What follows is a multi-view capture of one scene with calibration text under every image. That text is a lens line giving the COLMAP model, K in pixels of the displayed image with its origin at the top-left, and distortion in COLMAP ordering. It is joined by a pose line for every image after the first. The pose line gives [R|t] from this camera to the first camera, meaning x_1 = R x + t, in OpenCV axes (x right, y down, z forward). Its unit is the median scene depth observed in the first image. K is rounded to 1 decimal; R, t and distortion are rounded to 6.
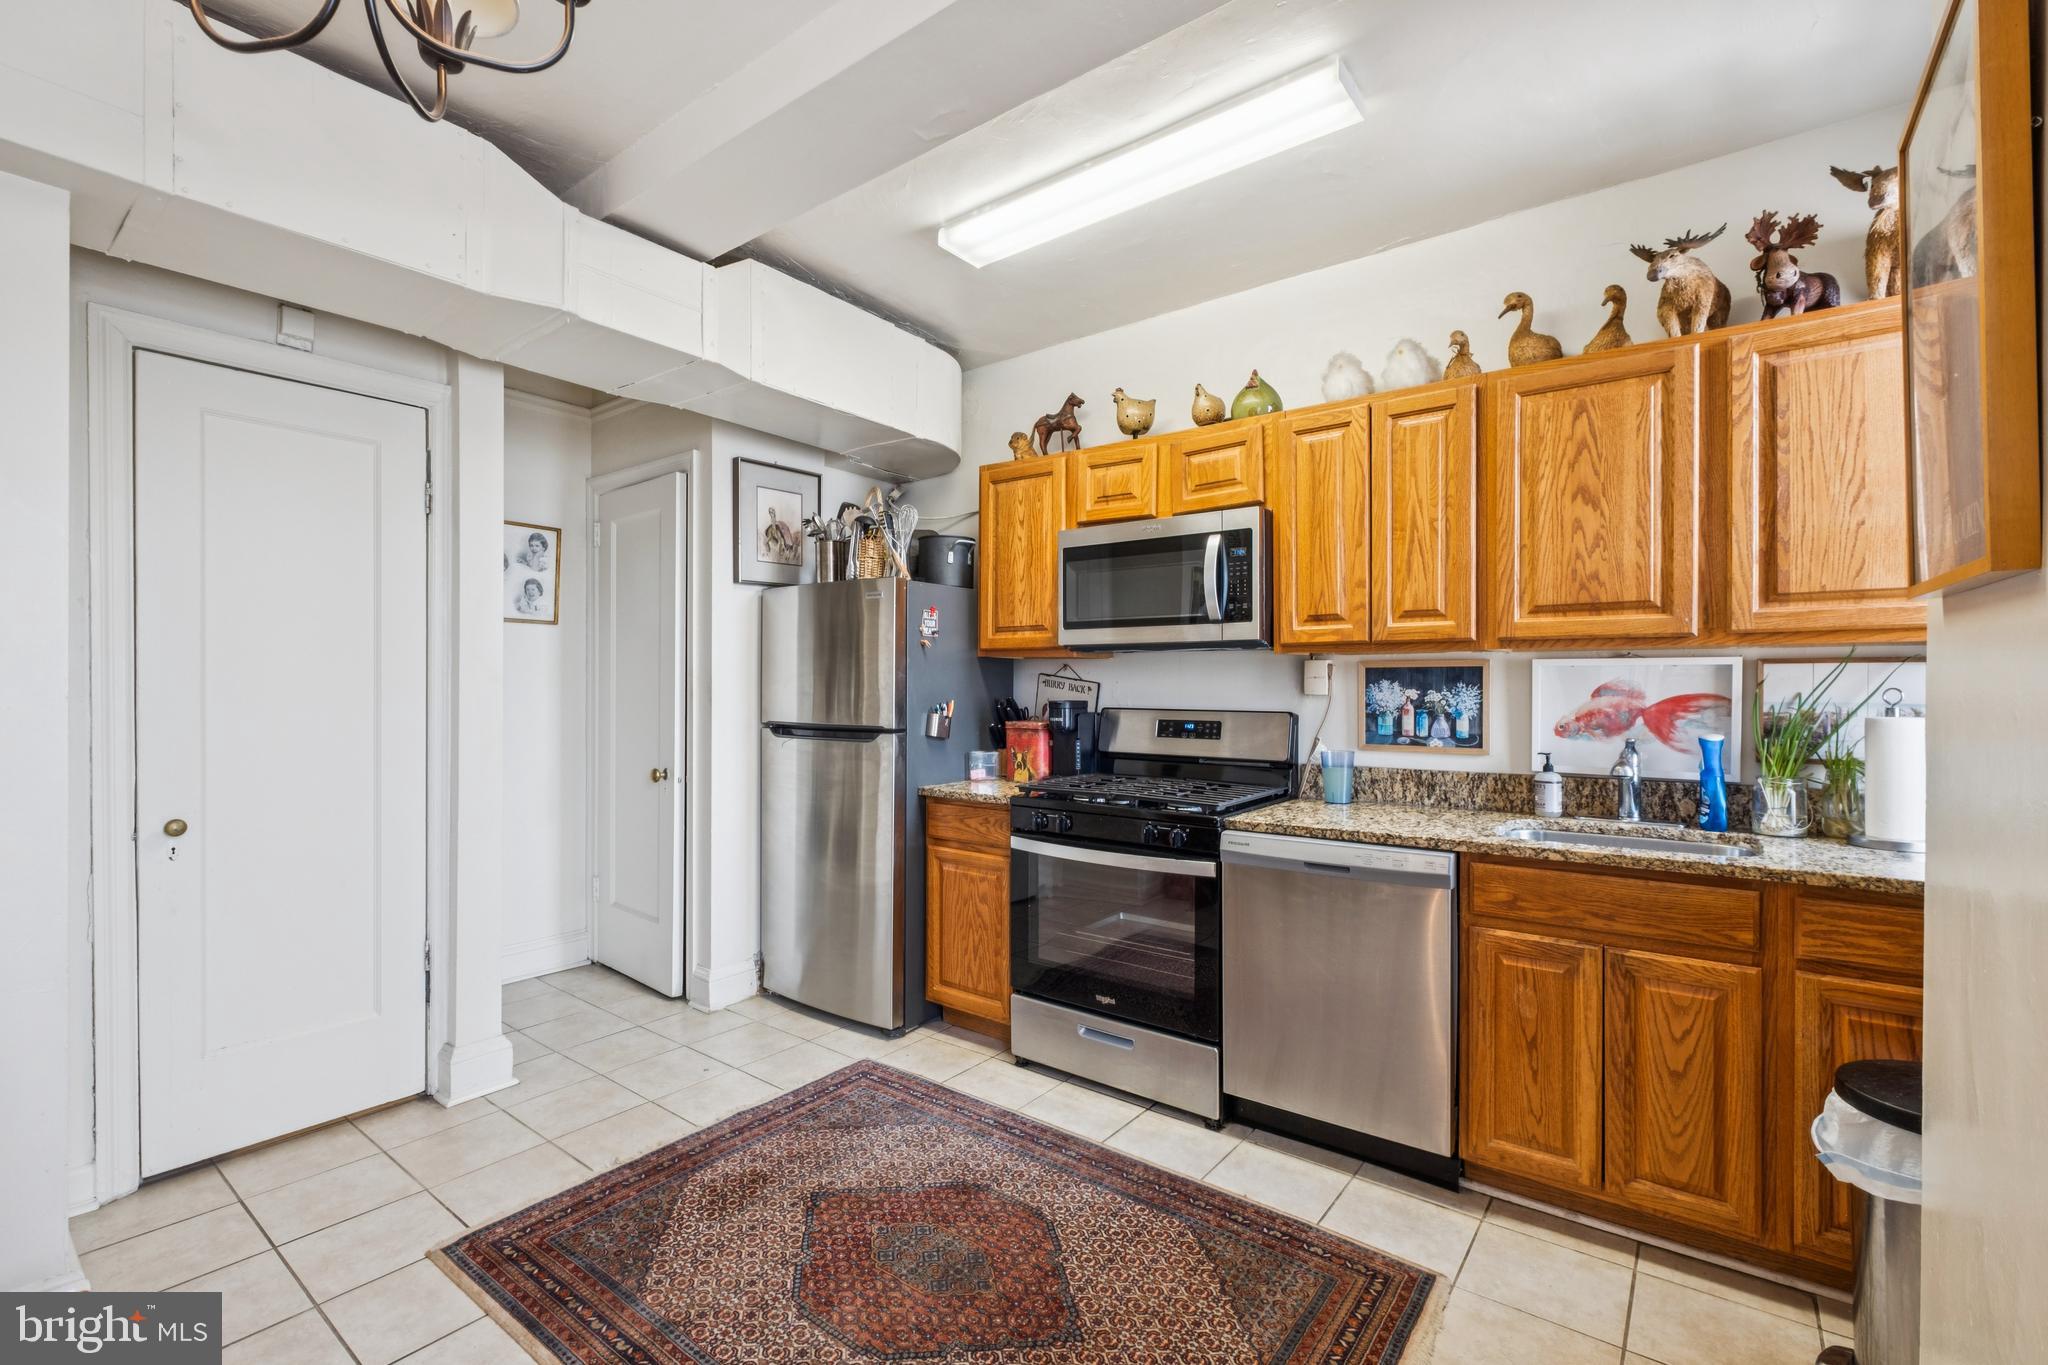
lens RADIAL K [[896.0, 0, 1024.5], [0, 896.0, 687.2], [0, 0, 1]] dist [-0.003203, -0.000150]
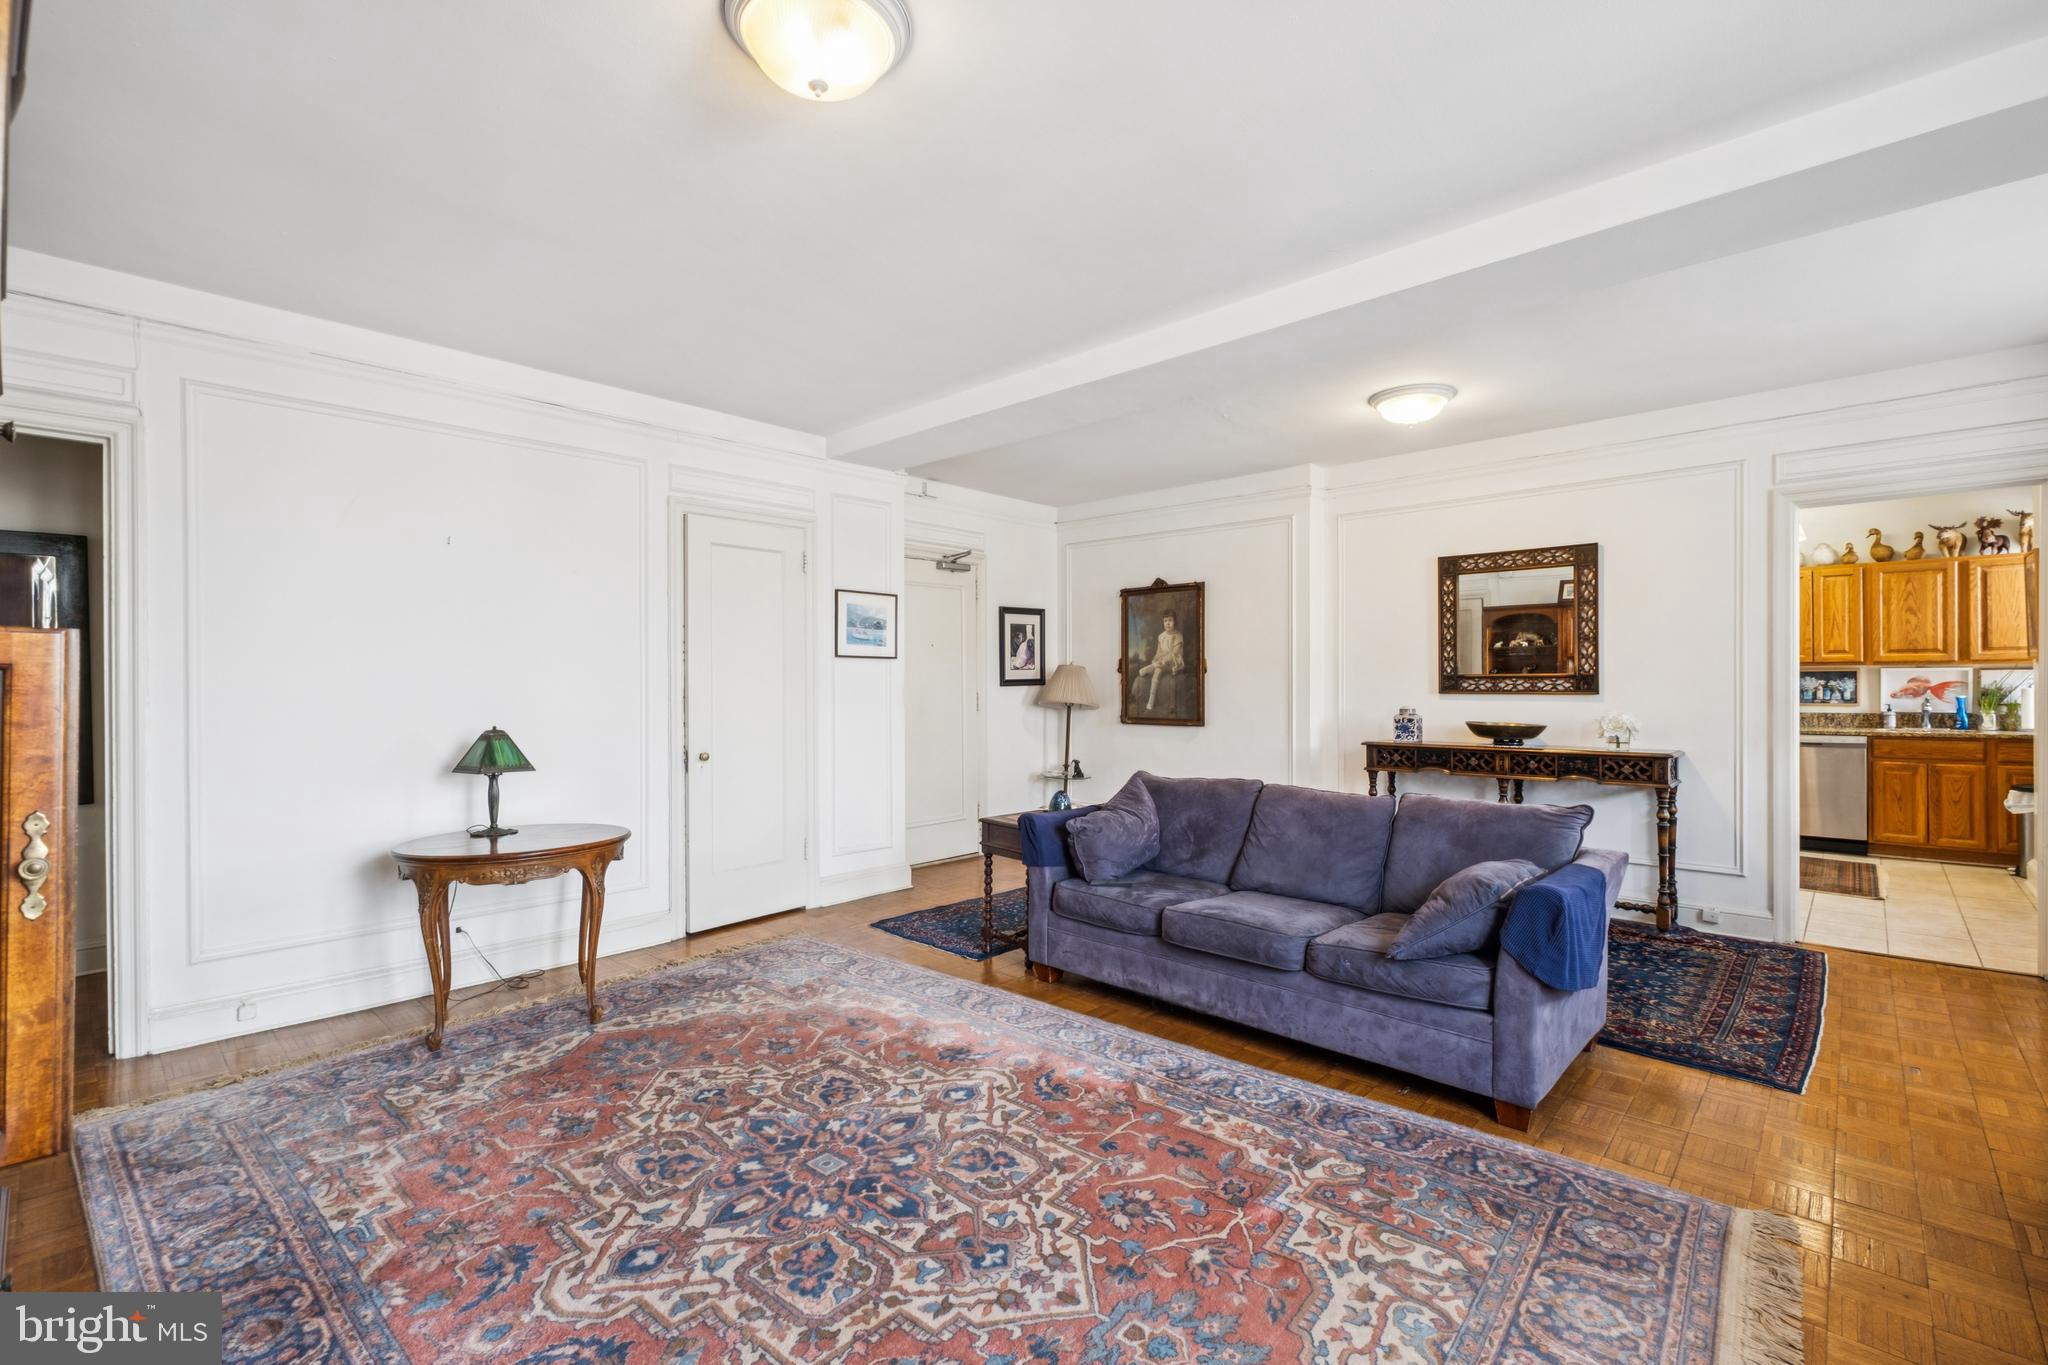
lens RADIAL K [[896.0, 0, 1022.4], [0, 896.0, 681.6], [0, 0, 1]] dist [-0.003203, -0.000150]
pose [[0.994908, -0.008841, -0.100398, -1.895884], [0.008456, 0.999955, -0.004252, -0.003424], [0.100431, 0.003381, 0.994938, -2.098800]]
